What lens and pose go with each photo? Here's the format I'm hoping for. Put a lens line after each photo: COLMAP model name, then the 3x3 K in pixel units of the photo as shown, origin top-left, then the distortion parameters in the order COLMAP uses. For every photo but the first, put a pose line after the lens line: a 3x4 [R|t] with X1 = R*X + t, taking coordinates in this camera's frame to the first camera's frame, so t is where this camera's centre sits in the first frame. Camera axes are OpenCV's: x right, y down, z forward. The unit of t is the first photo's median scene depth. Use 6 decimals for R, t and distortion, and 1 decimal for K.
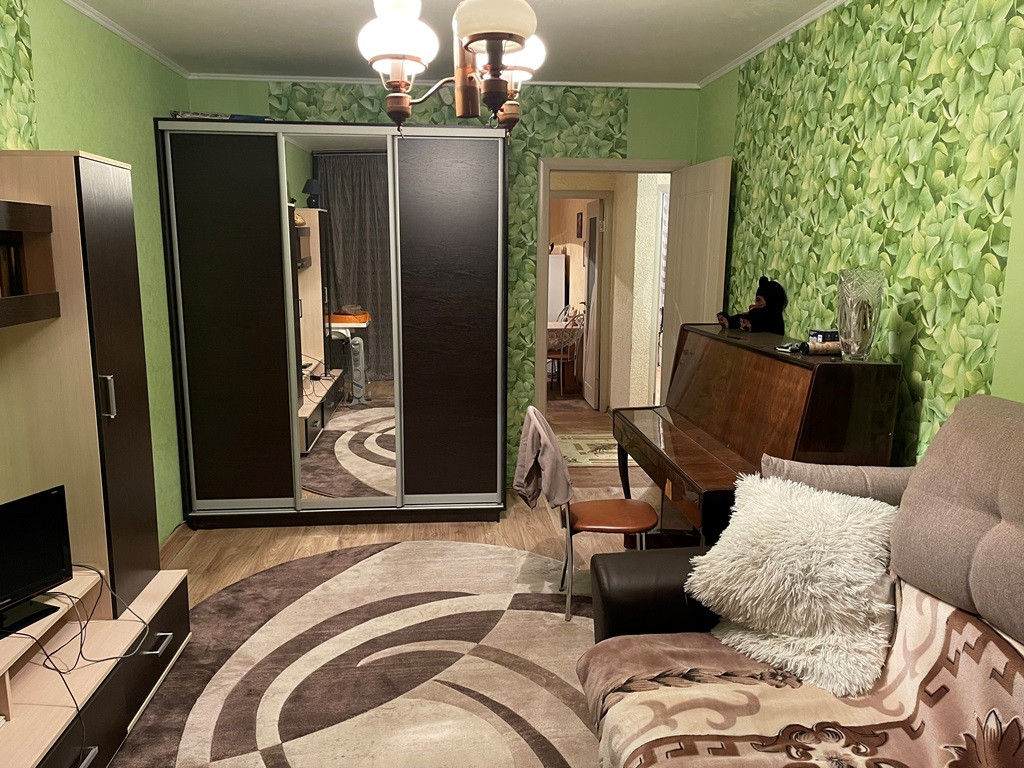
lens RADIAL K [[760.6, 0, 506.2], [0, 760.6, 389.1], [0, 0, 1]] dist [0.085063, -0.116752]
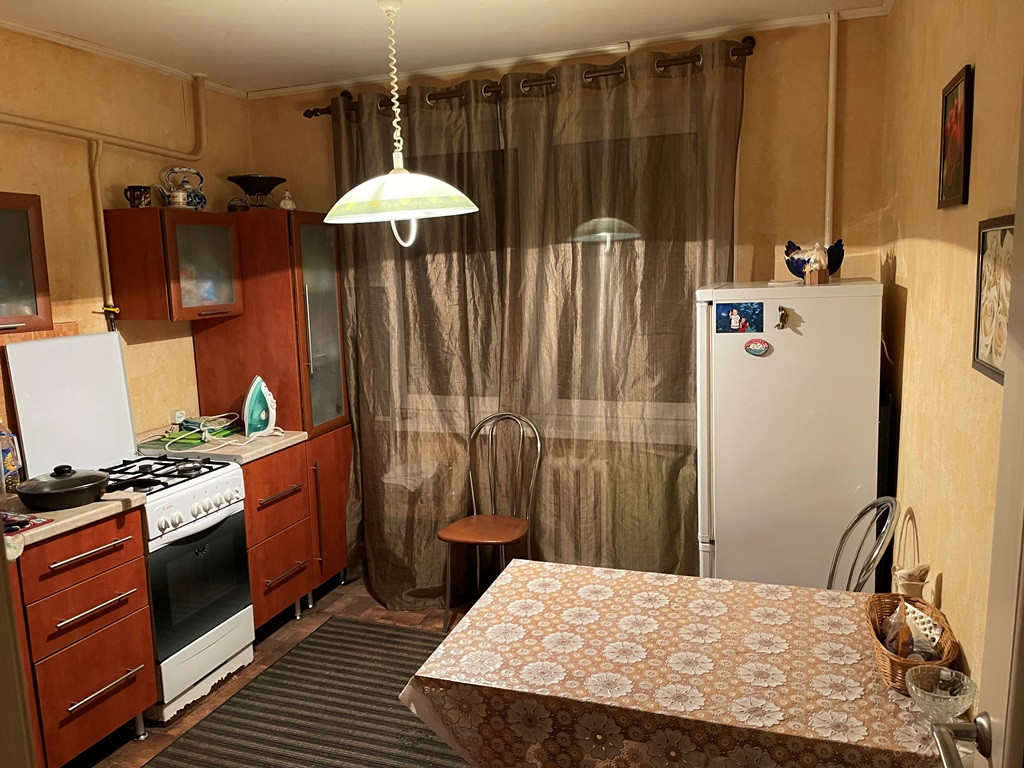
lens RADIAL K [[739.3, 0, 512.0], [0, 739.3, 384.0], [0, 0, 1]] dist [0.004575, 0.001008]
pose [[0.906192, 0.036307, -0.421305, 0.068306], [-0.044433, 0.998967, -0.009484, -0.132940], [0.420526, 0.027315, 0.906869, 0.711421]]
